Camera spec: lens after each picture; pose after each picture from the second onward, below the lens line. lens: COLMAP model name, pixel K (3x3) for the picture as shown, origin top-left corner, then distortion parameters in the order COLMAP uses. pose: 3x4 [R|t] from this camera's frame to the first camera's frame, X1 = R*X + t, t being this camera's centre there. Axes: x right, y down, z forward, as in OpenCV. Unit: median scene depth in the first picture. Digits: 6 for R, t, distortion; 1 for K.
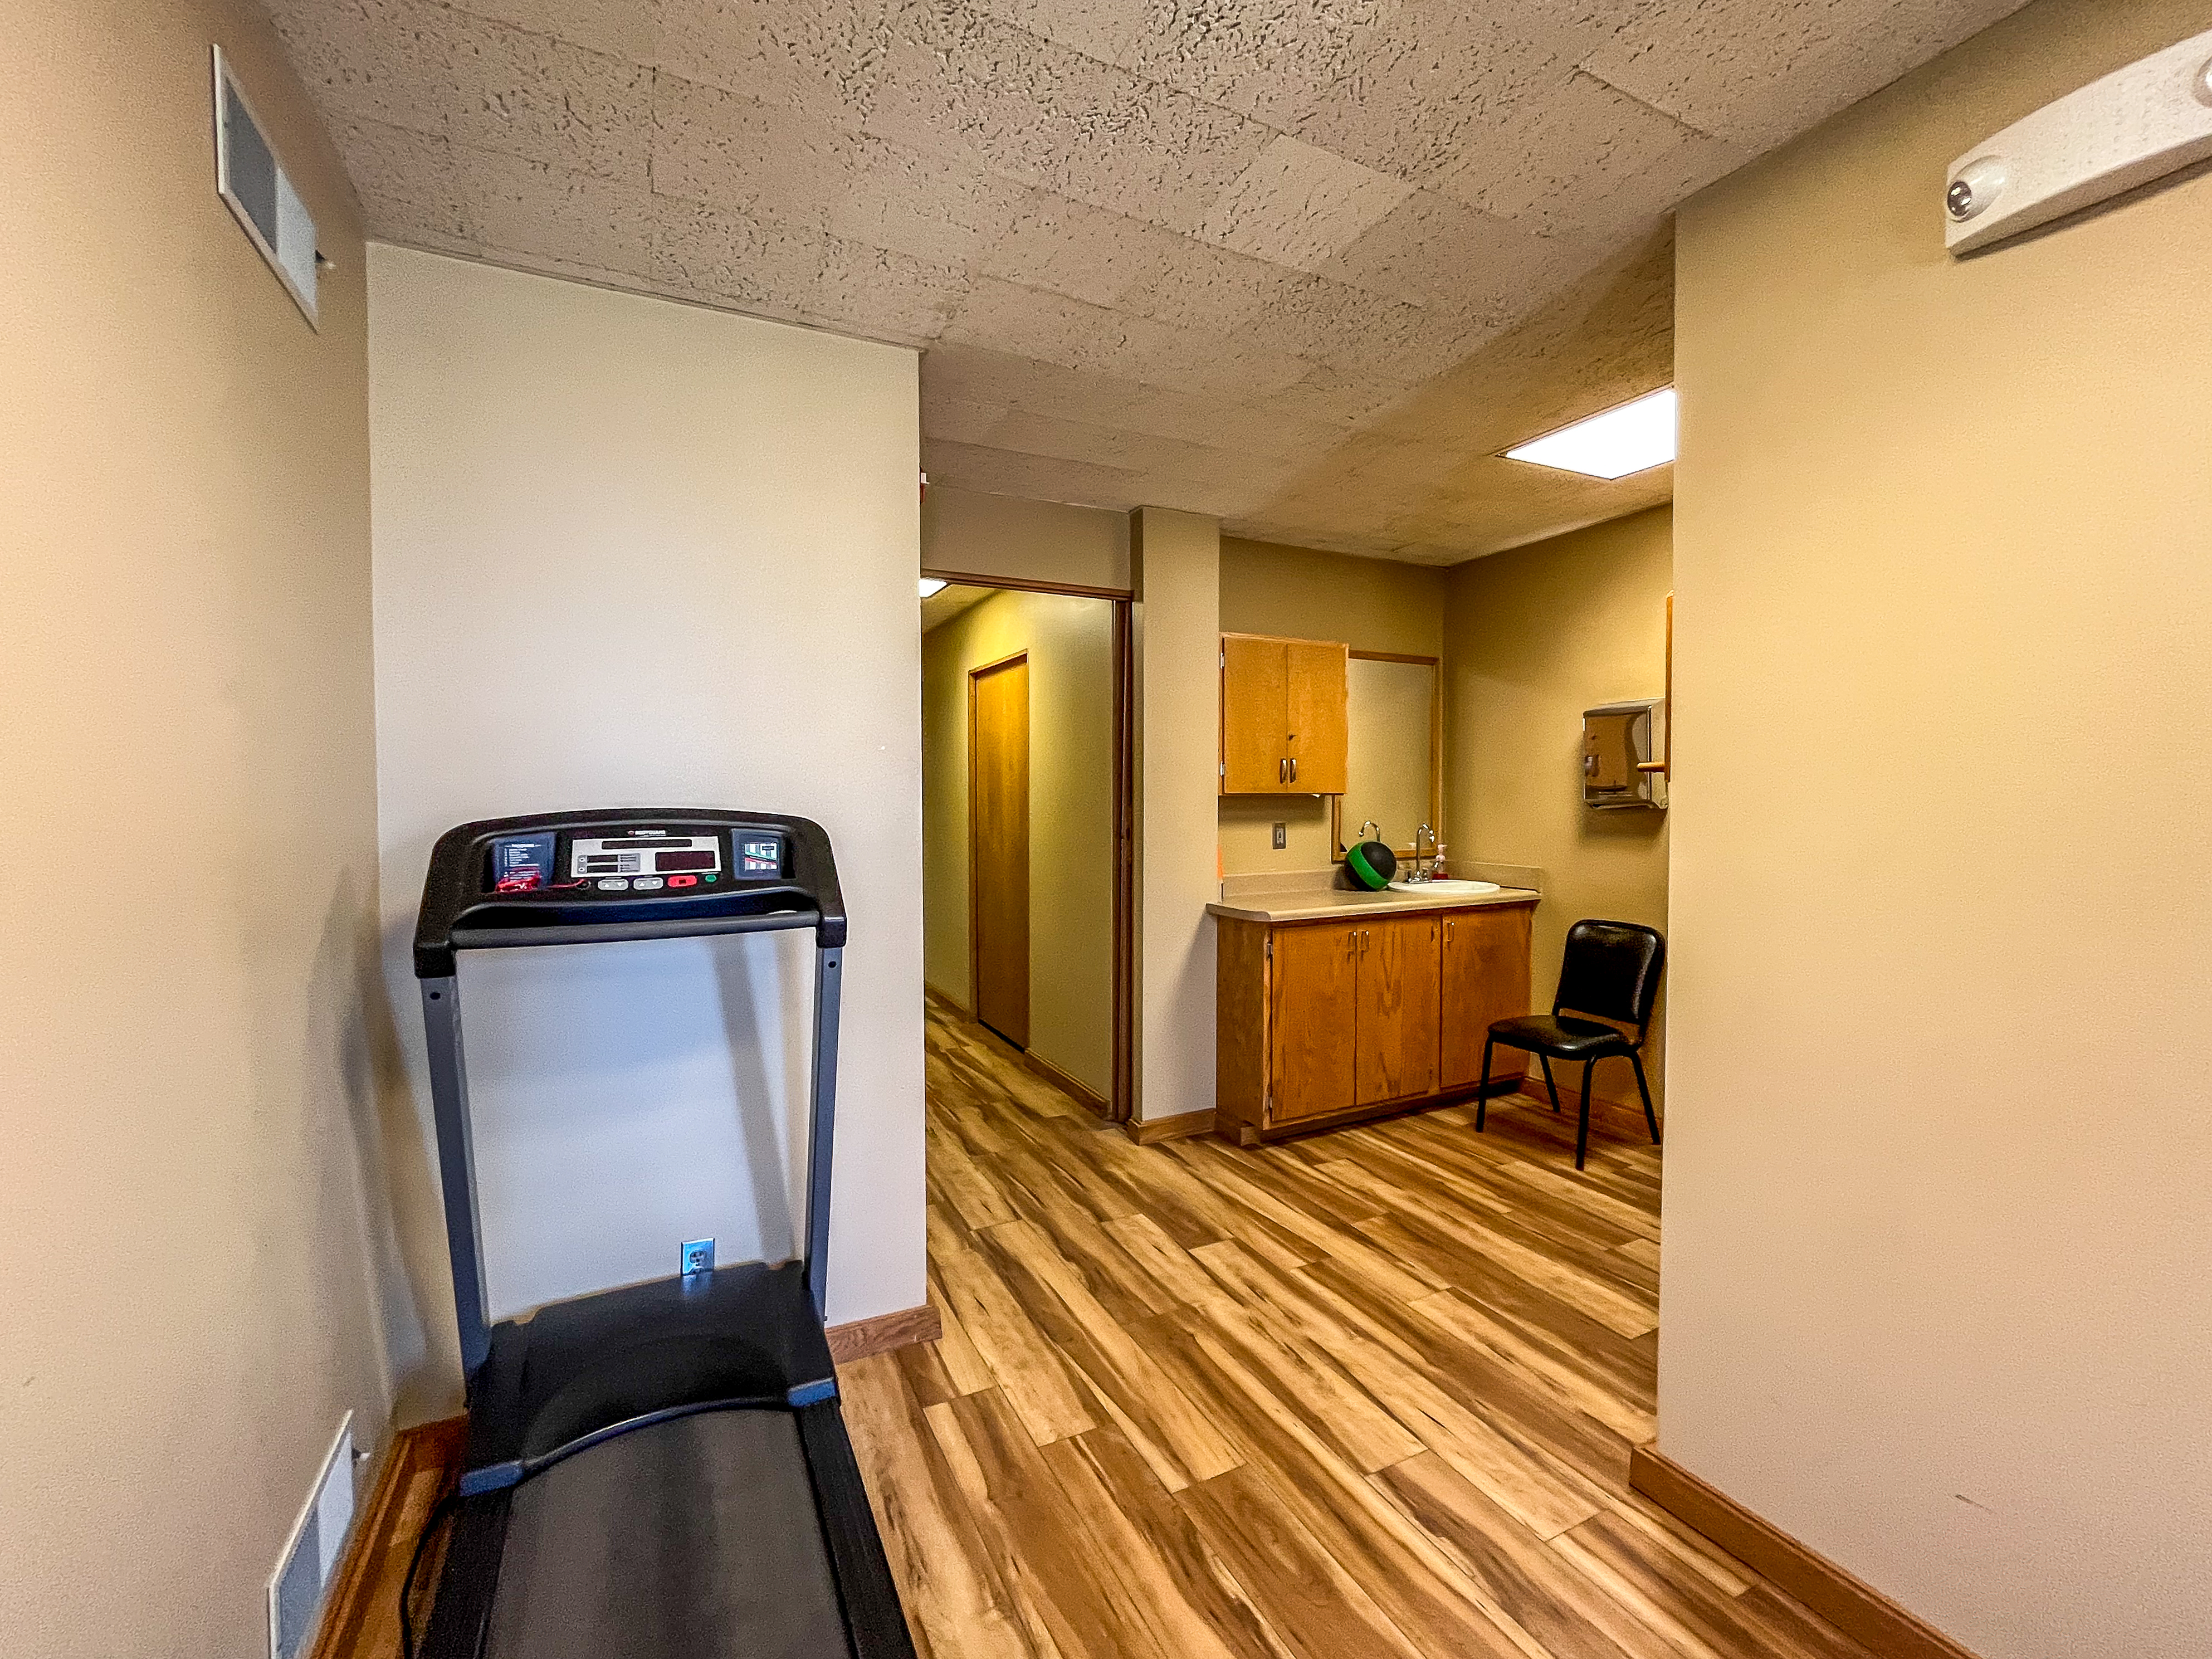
lens RADIAL K [[934.6, 0, 1096.5], [0, 934.6, 829.7], [0, 0, 1]] dist [-0.014675, 0.000110]
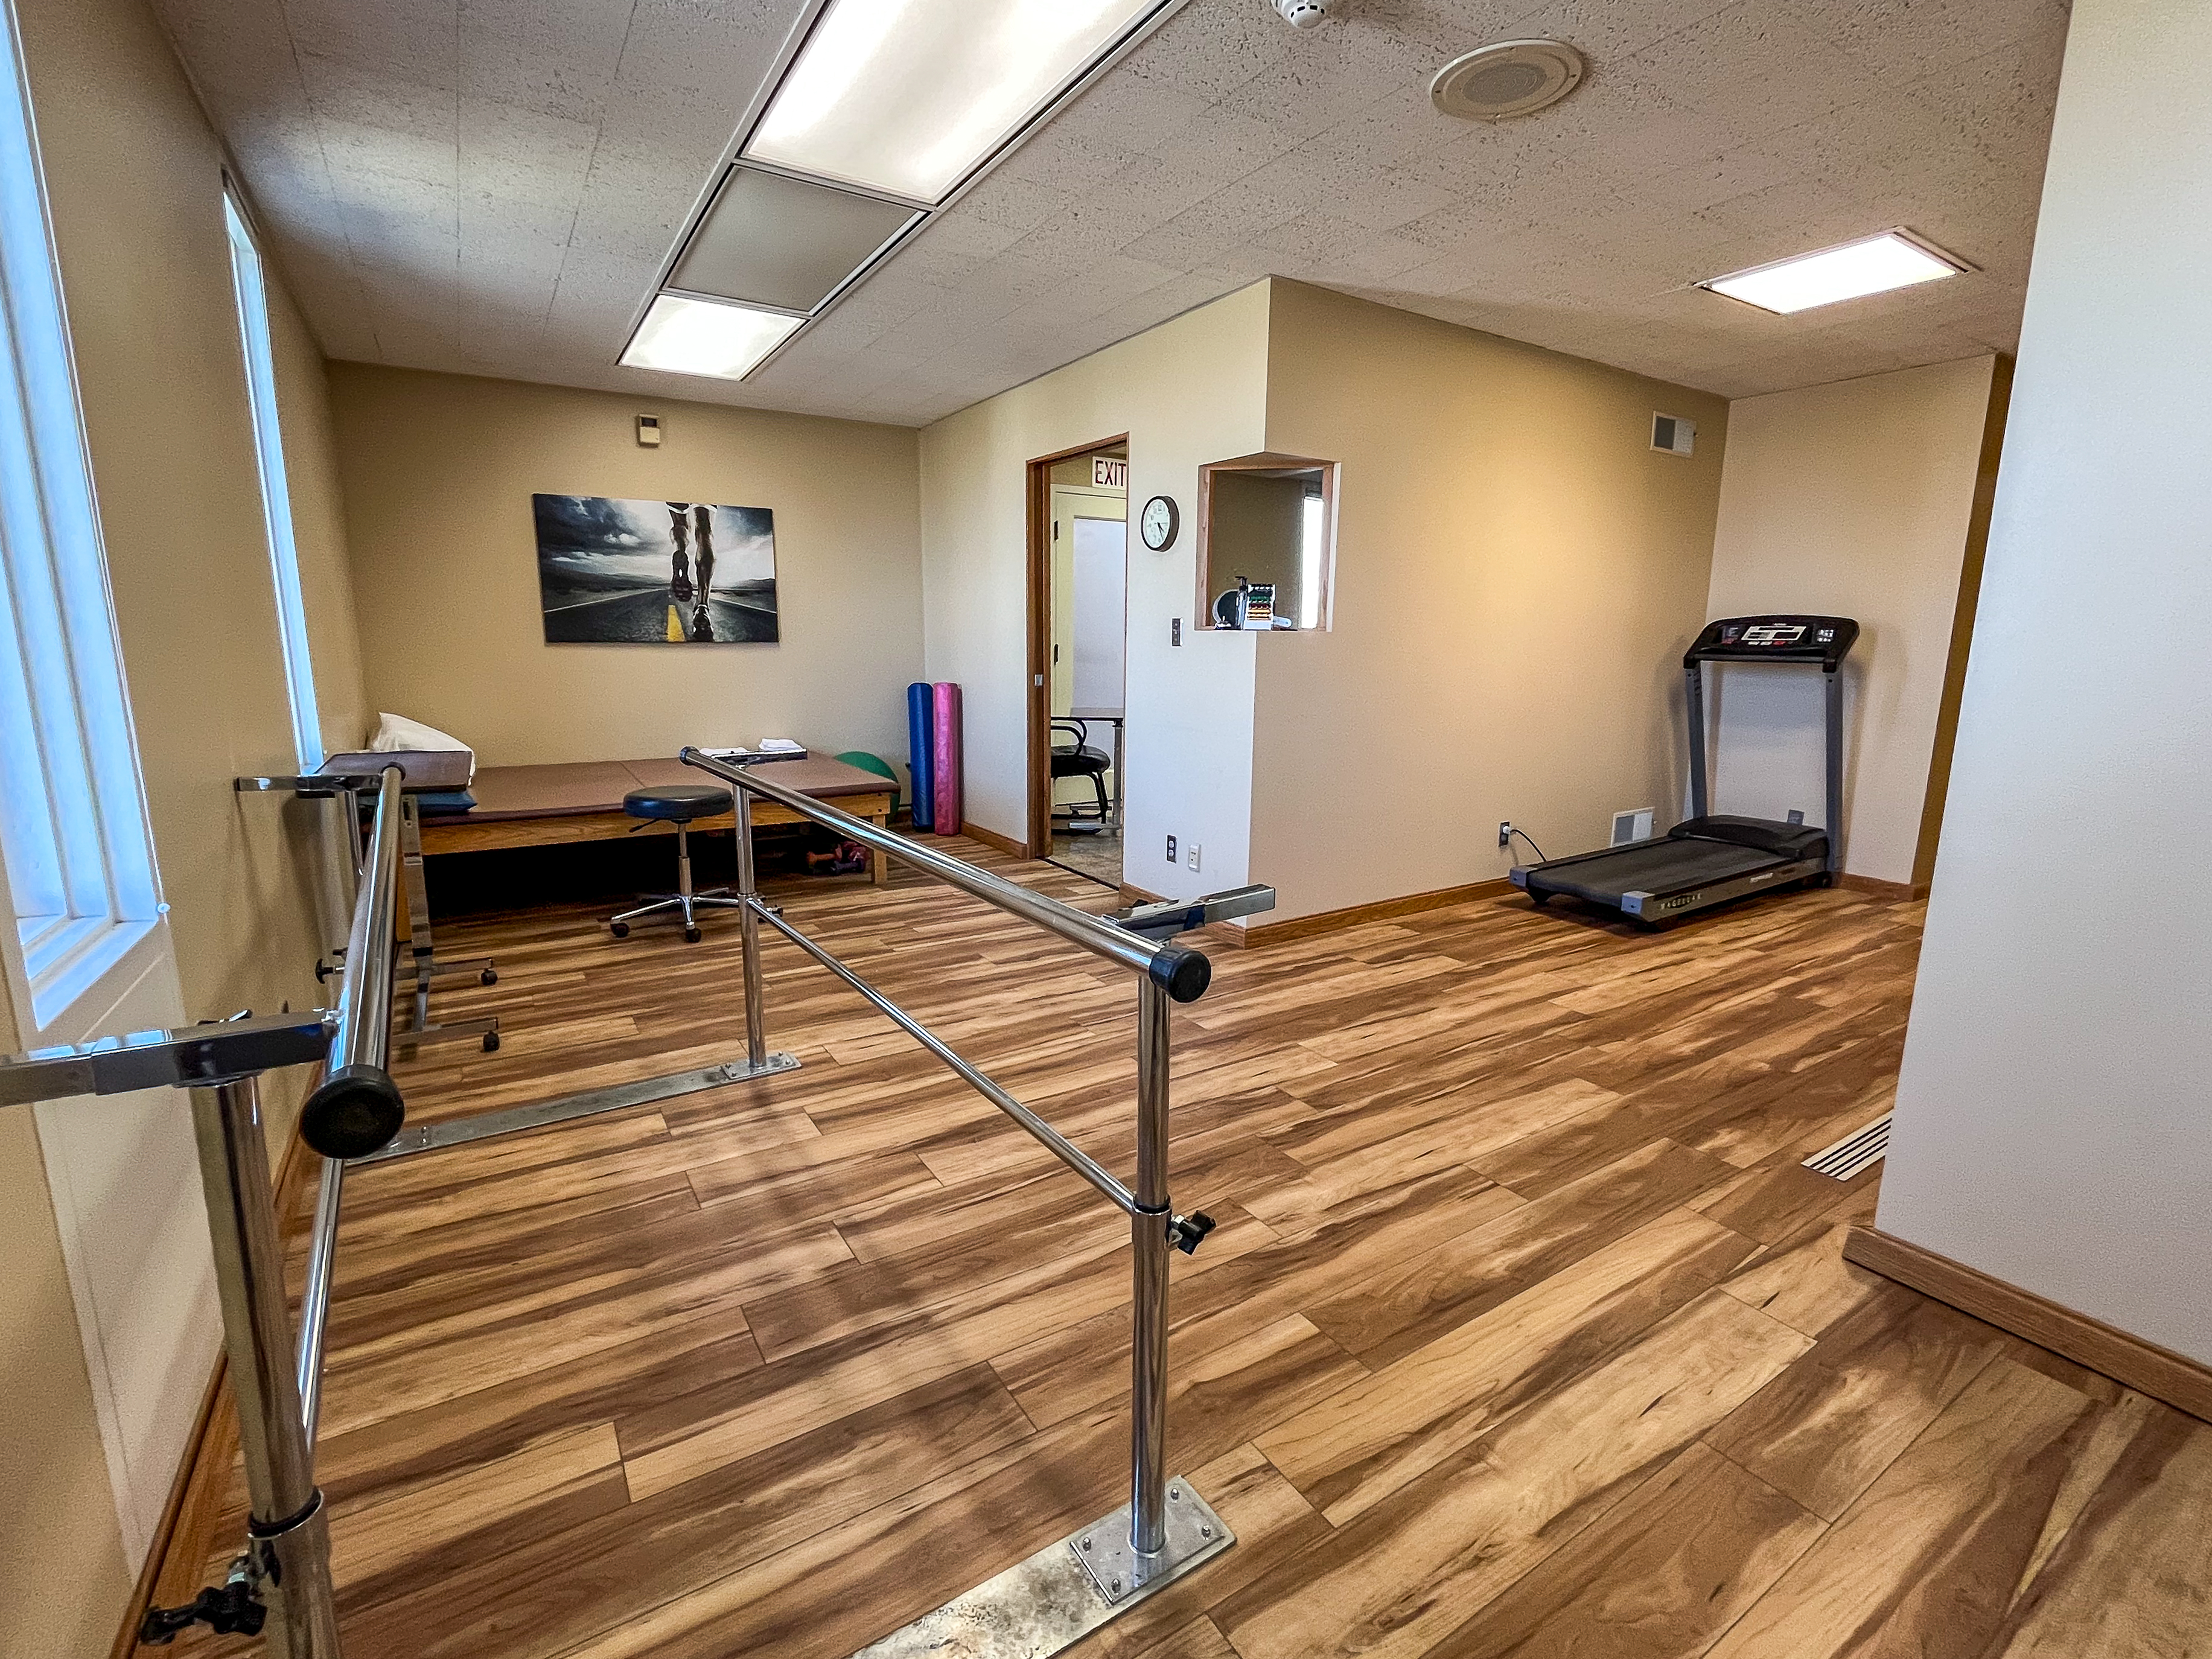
lens RADIAL K [[1017.9, 0, 1106.0], [0, 1017.9, 829.5], [0, 0, 1]] dist [-0.019832, -0.000103]
pose [[0.119783, 0.185739, -0.975271, 2.161832], [-0.044519, 0.982360, 0.181621, 0.139910], [0.991801, 0.021663, 0.125940, -1.199586]]
